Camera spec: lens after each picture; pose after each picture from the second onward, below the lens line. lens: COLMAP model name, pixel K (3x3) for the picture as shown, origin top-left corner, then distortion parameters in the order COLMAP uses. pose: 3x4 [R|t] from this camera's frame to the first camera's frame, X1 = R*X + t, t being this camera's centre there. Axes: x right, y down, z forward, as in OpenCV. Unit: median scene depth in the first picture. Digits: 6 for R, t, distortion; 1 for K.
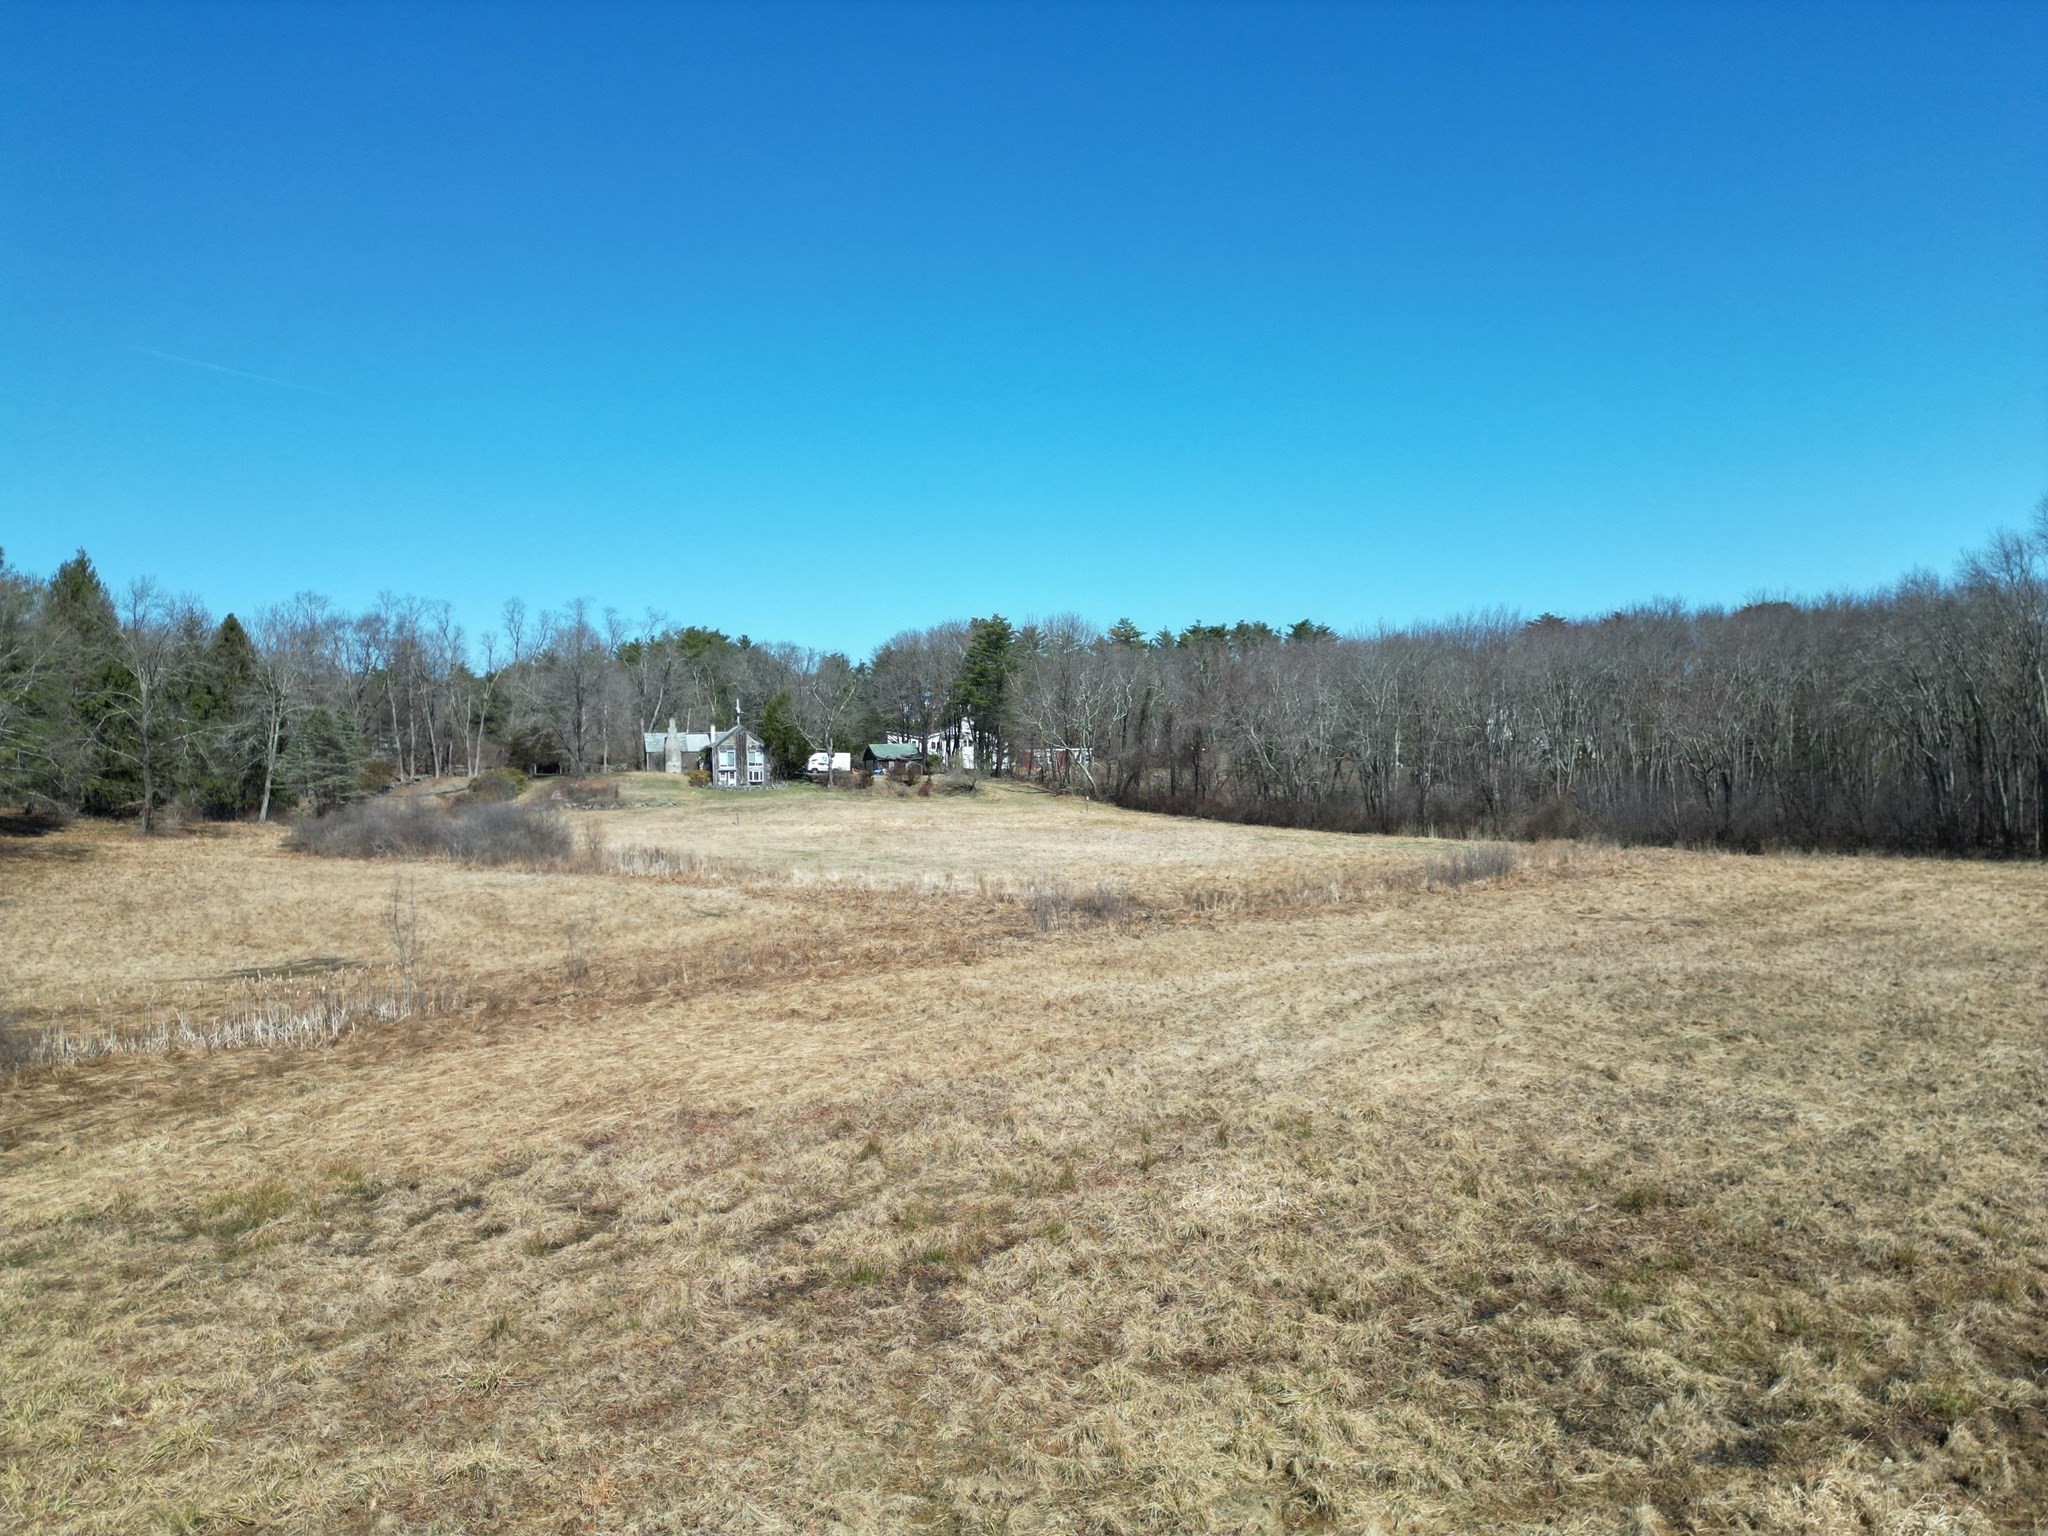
lens RADIAL K [[1415.2, 0, 1024.0], [0, 1415.2, 768.0], [0, 0, 1]] dist [0.164483, -0.221077]
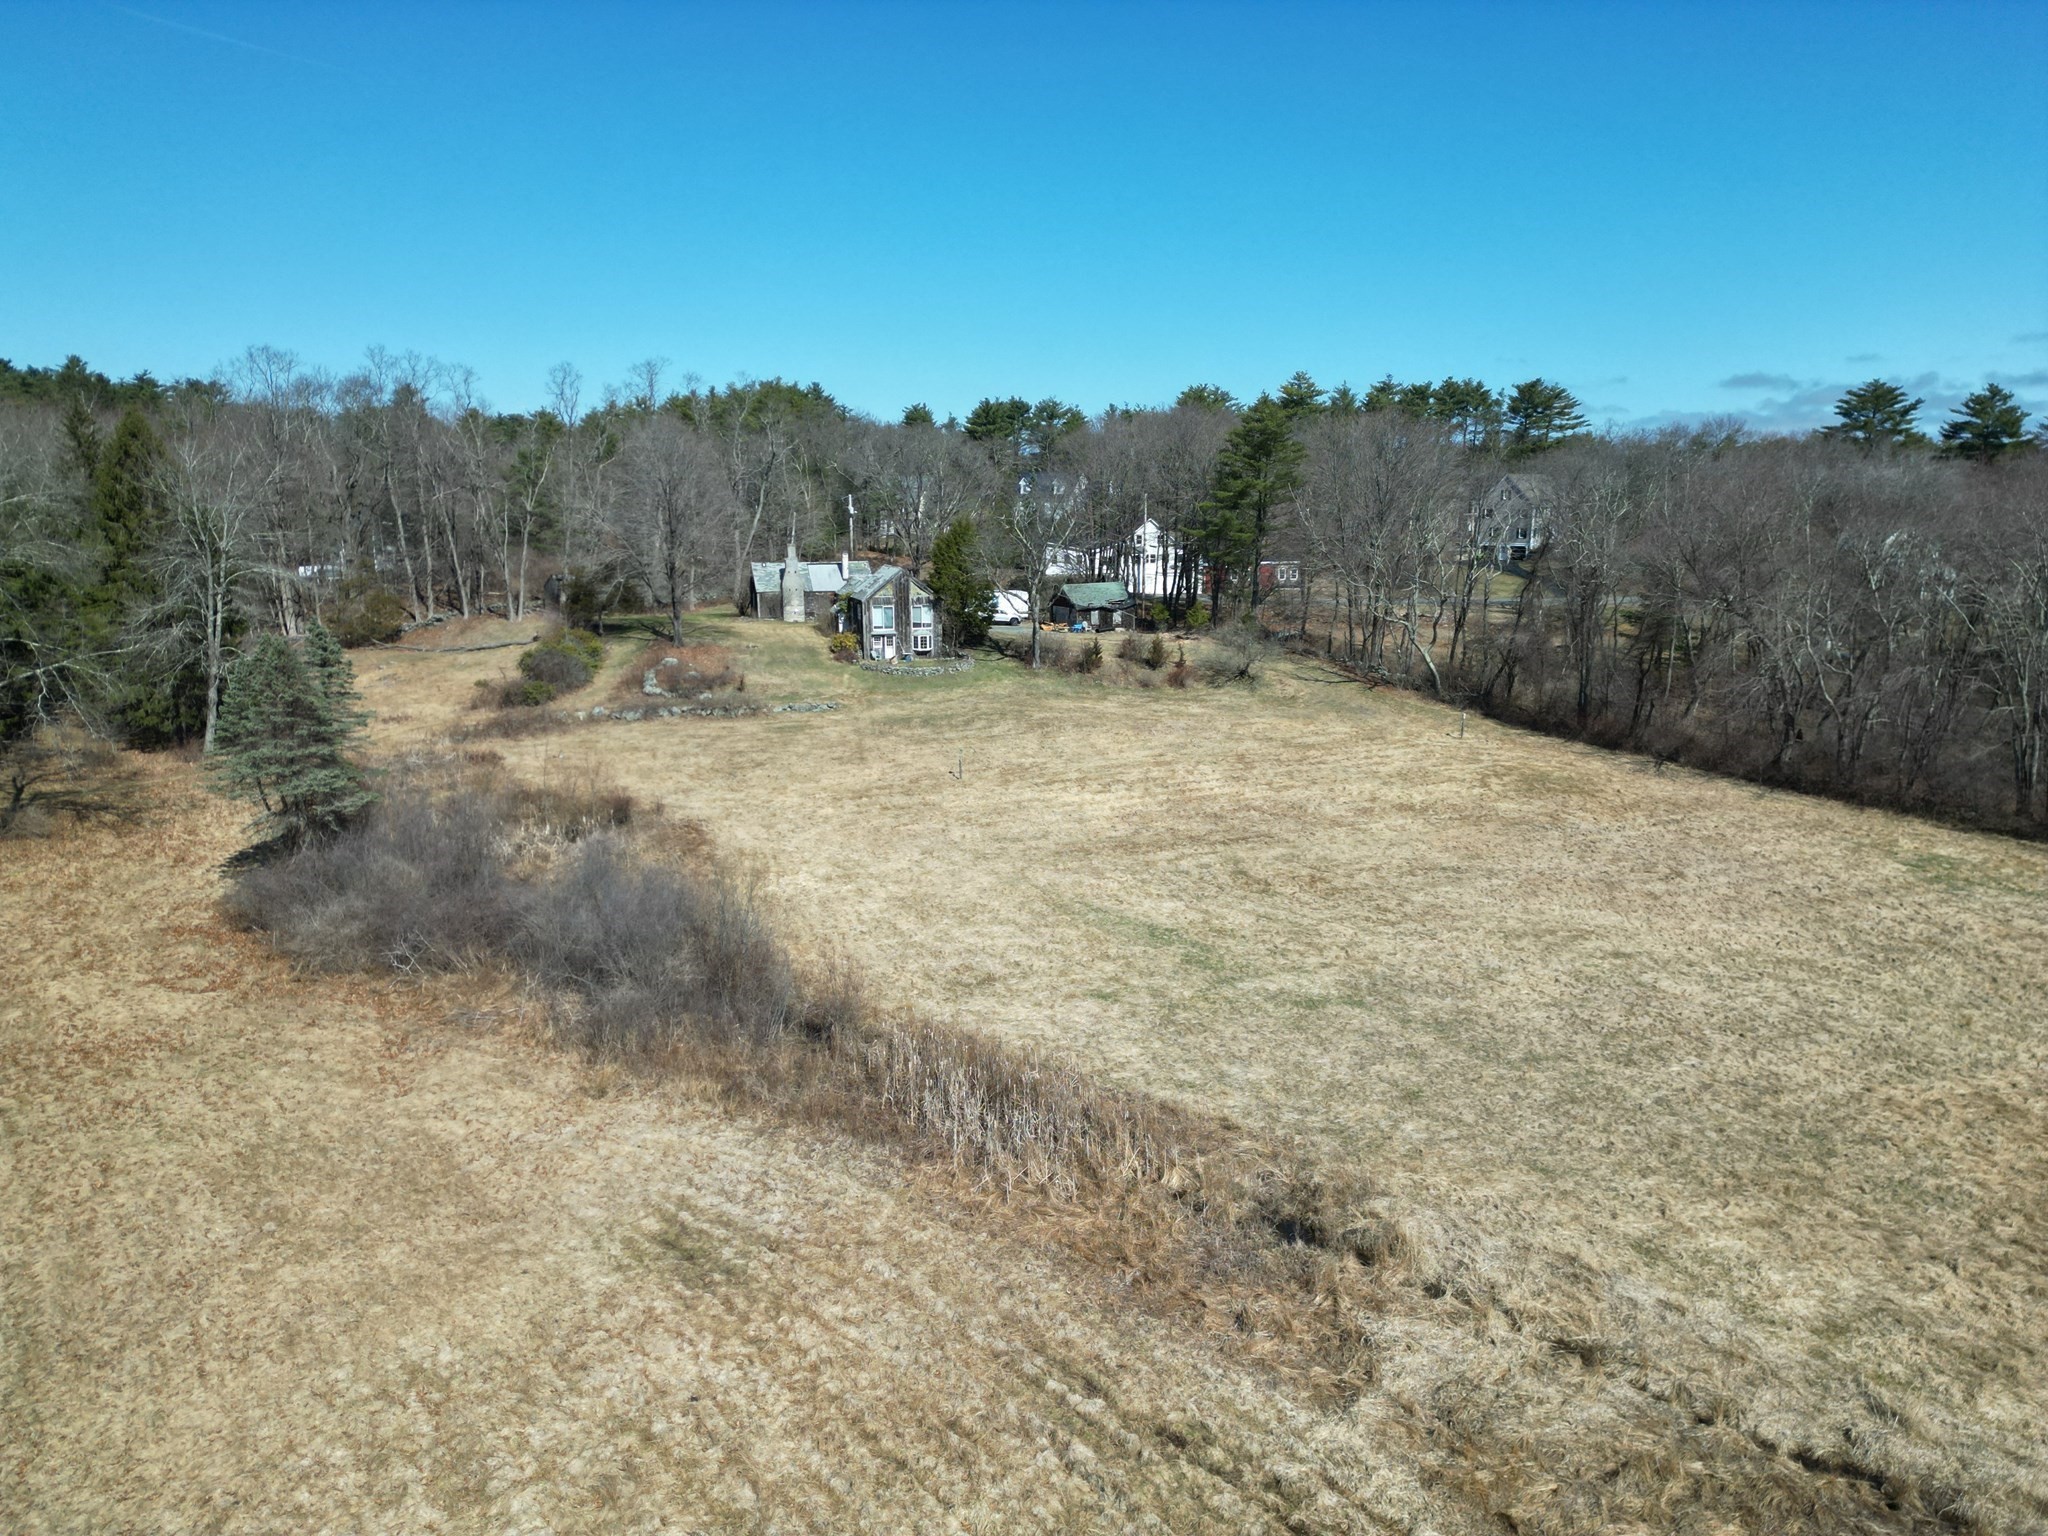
lens RADIAL K [[1415.2, 0, 1024.0], [0, 1415.2, 768.0], [0, 0, 1]] dist [0.164483, -0.221077]
pose [[0.999736, 0.022834, -0.002622, -0.128634], [-0.021929, 0.981793, 0.188683, -0.062730], [0.006883, -0.188576, 0.982035, 0.290563]]
